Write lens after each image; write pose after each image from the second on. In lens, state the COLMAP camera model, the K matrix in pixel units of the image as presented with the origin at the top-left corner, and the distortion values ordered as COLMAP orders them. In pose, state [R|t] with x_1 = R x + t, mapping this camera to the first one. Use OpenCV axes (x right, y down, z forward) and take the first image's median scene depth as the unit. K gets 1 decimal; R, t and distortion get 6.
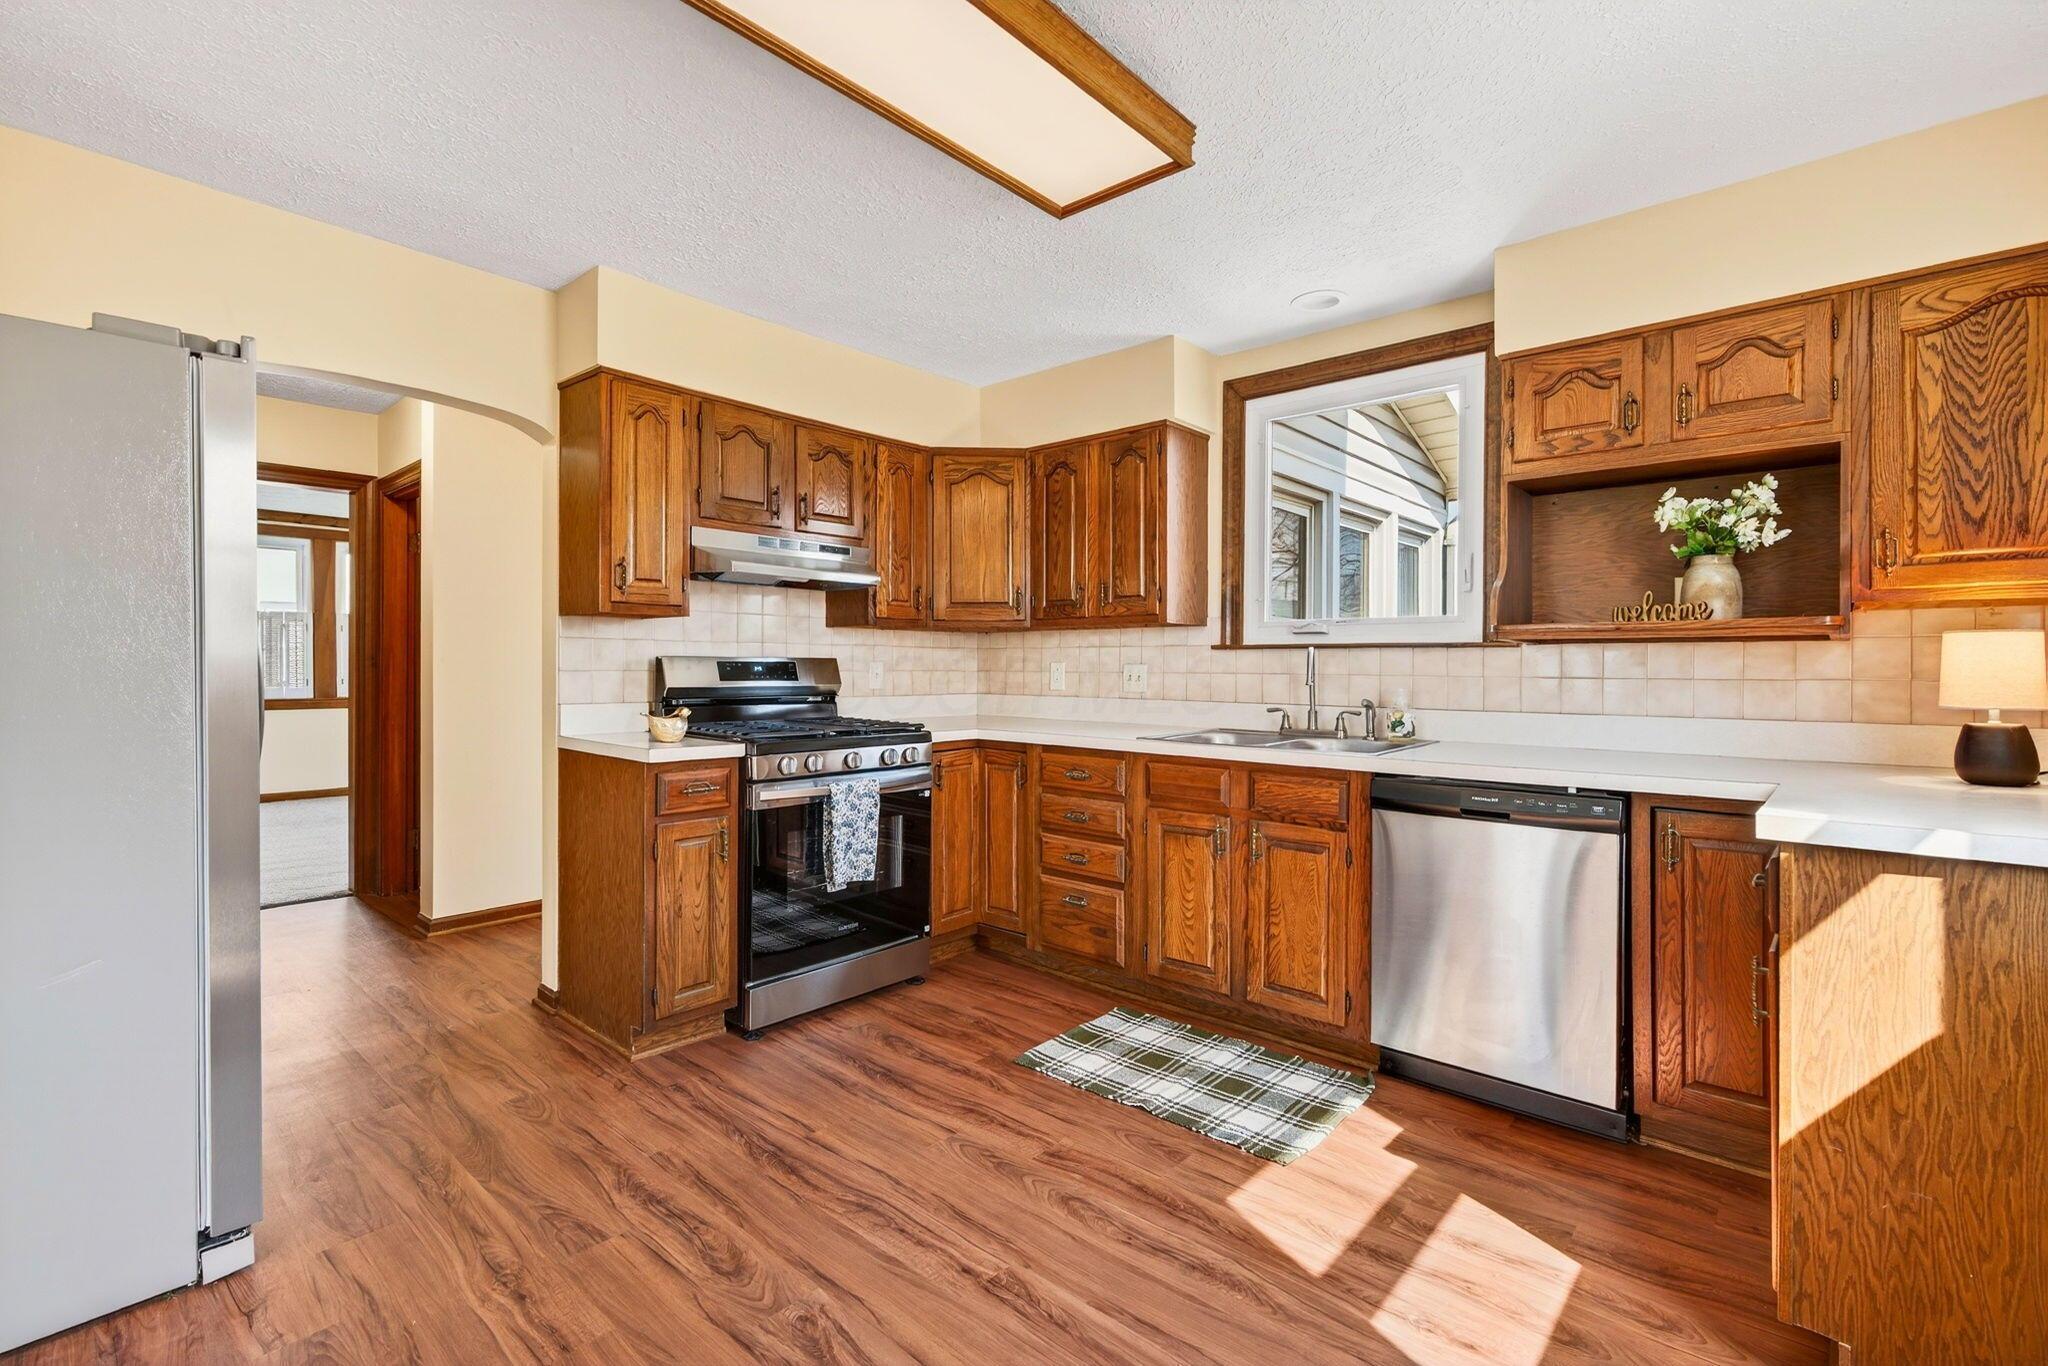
lens RADIAL K [[928.5, 0, 1008.5], [0, 928.5, 668.6], [0, 0, 1]] dist [0.002388, 0.000475]
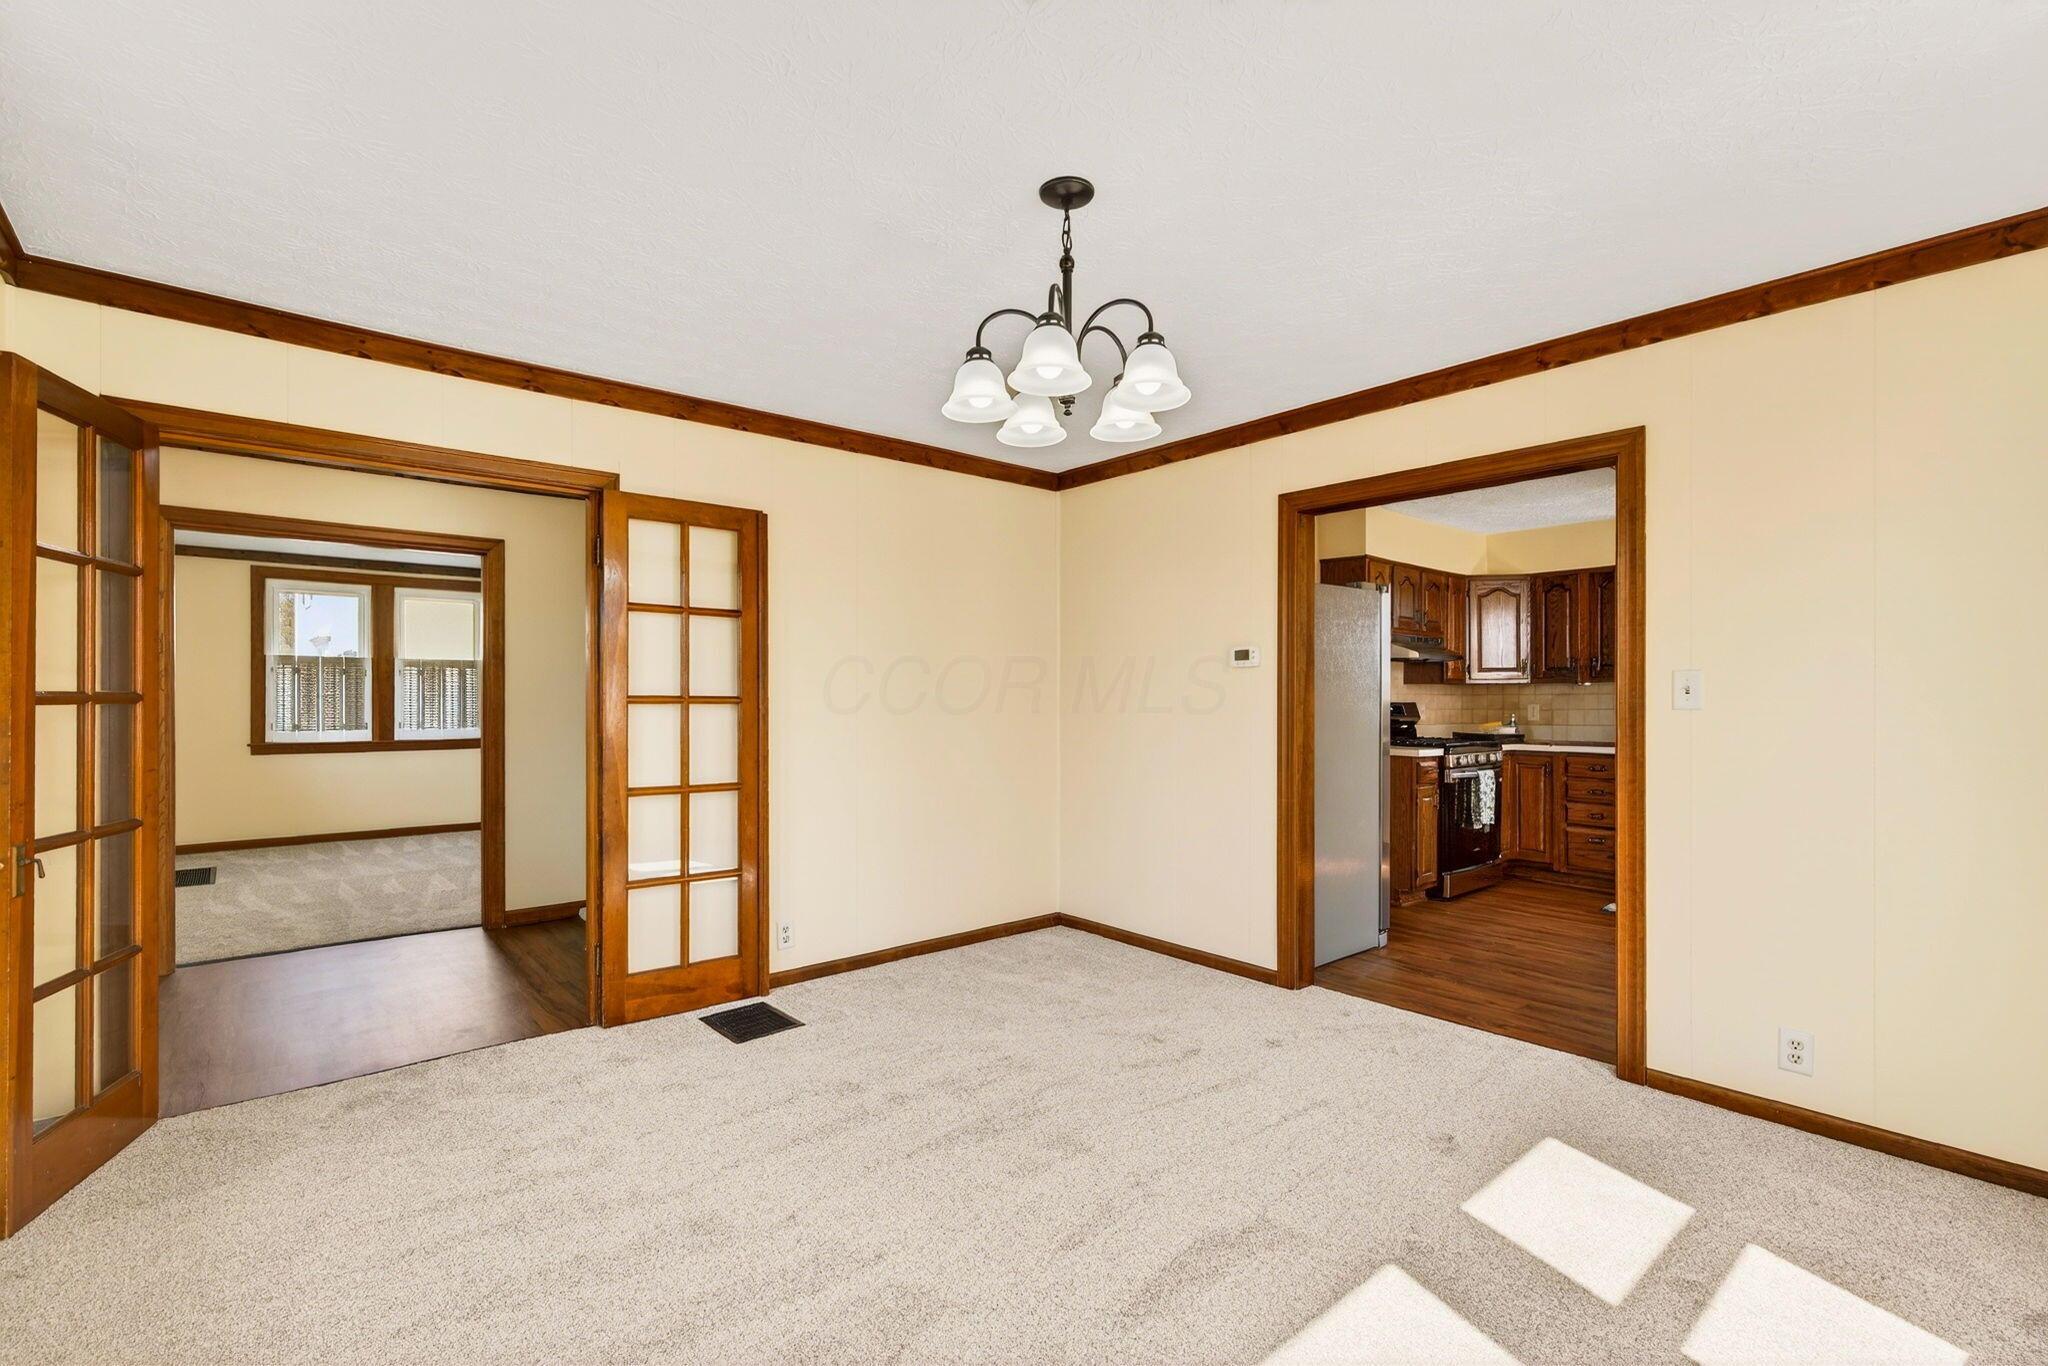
lens RADIAL K [[928.5, 0, 1007.6], [0, 928.5, 701.8], [0, 0, 1]] dist [0.002388, 0.000475]
pose [[0.990205, -0.005035, -0.139532, -0.964477], [0.004749, 0.999986, -0.002382, -0.016569], [0.139542, 0.001696, 0.990215, -1.099888]]
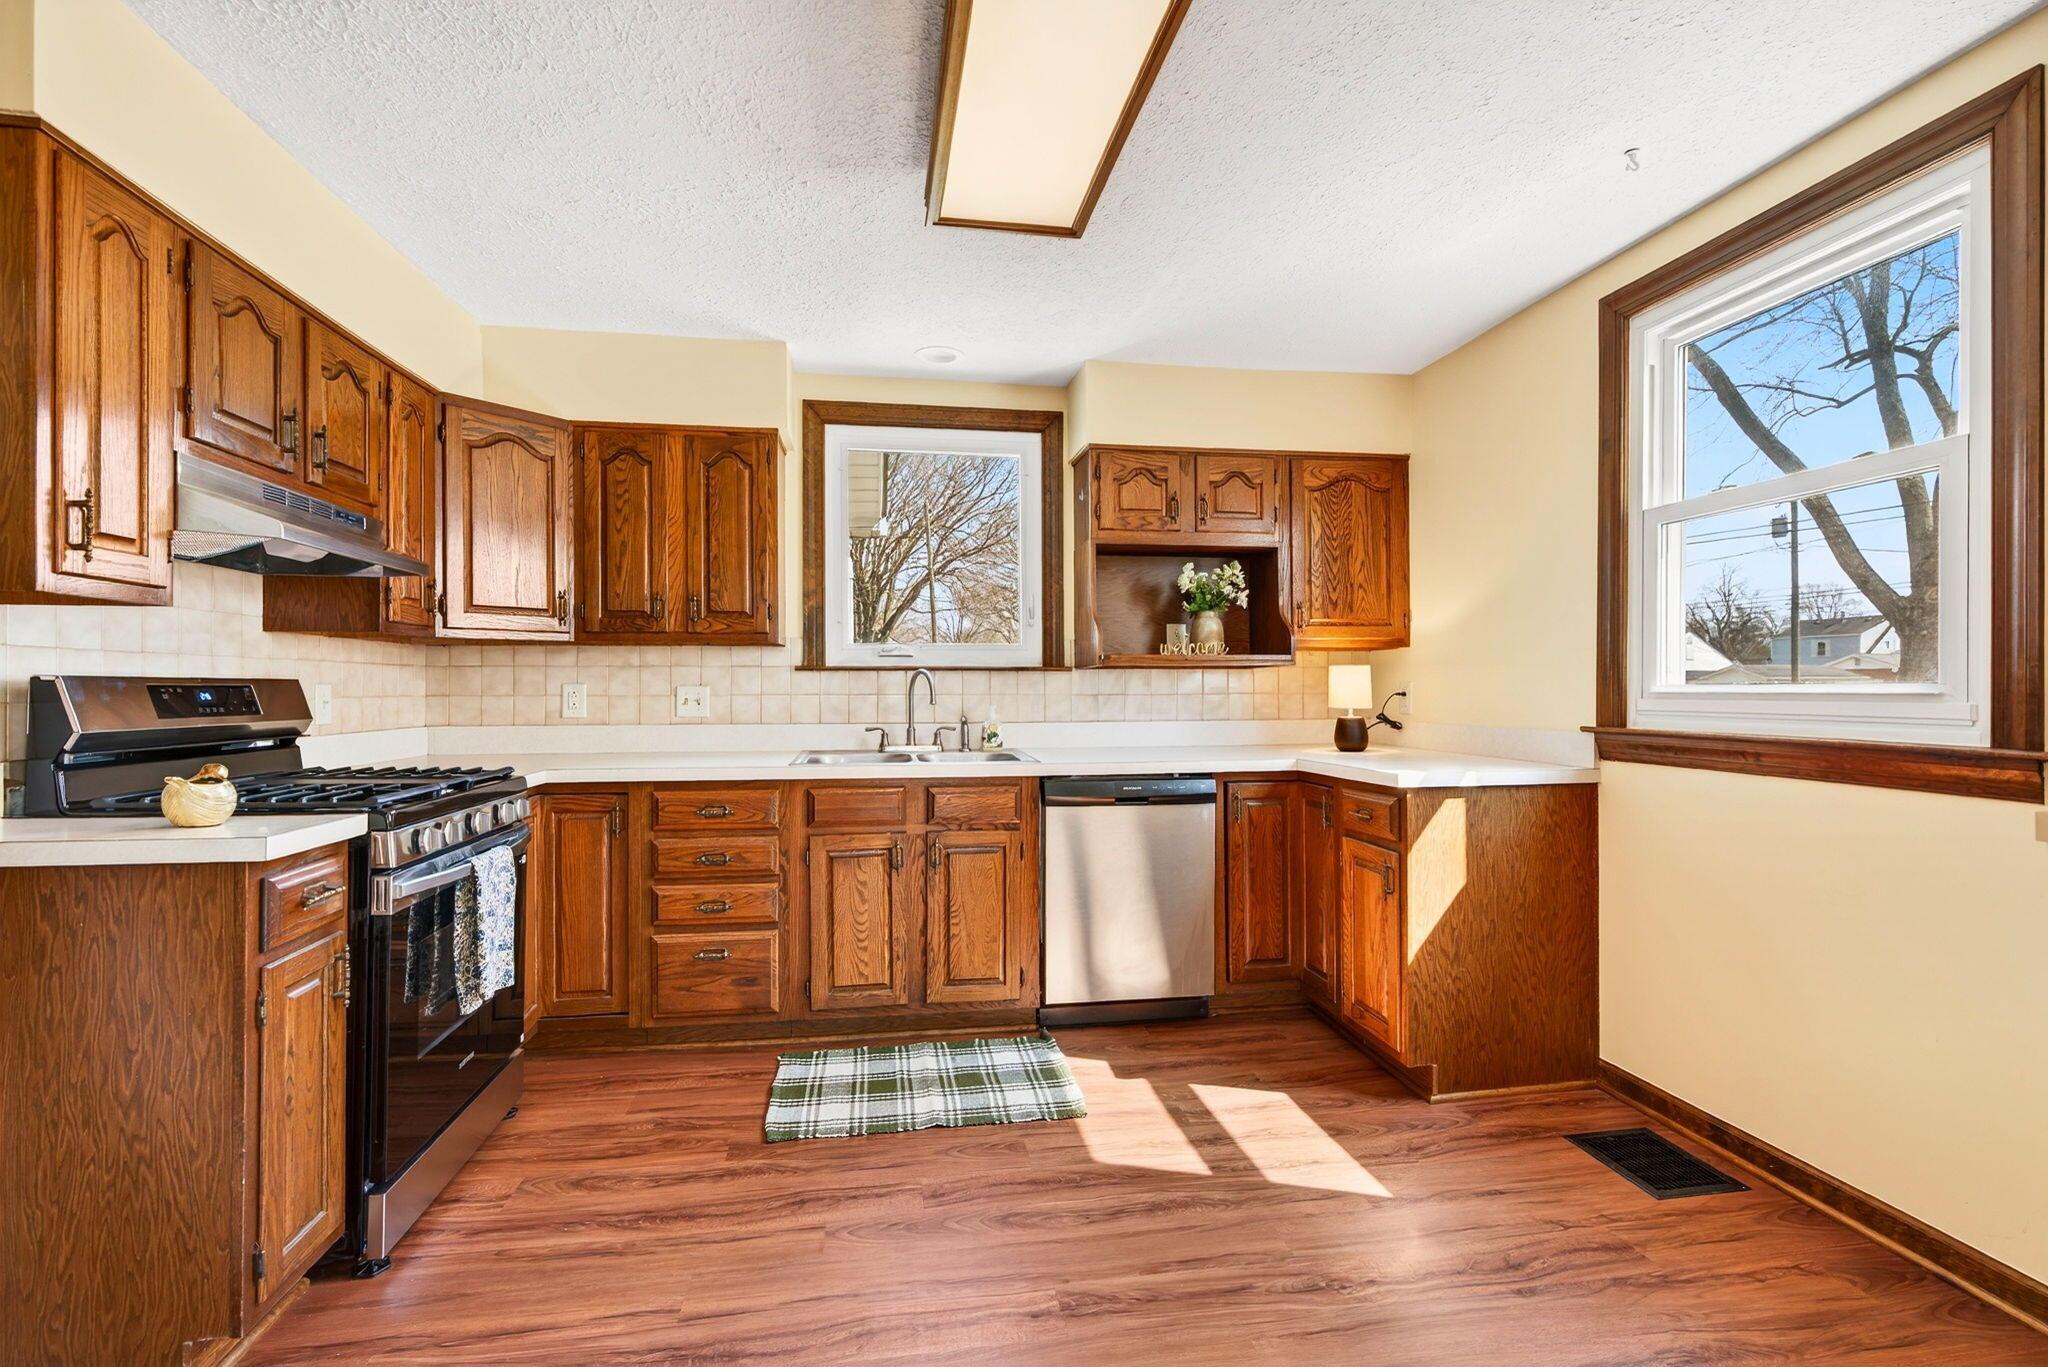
lens RADIAL K [[928.5, 0, 1028.5], [0, 928.5, 687.0], [0, 0, 1]] dist [0.002388, 0.000475]
pose [[0.630208, -0.005754, 0.776405, -0.521213], [0.007525, 0.999971, 0.001303, -0.003921], [-0.776390, 0.005021, 0.630233, 0.258296]]
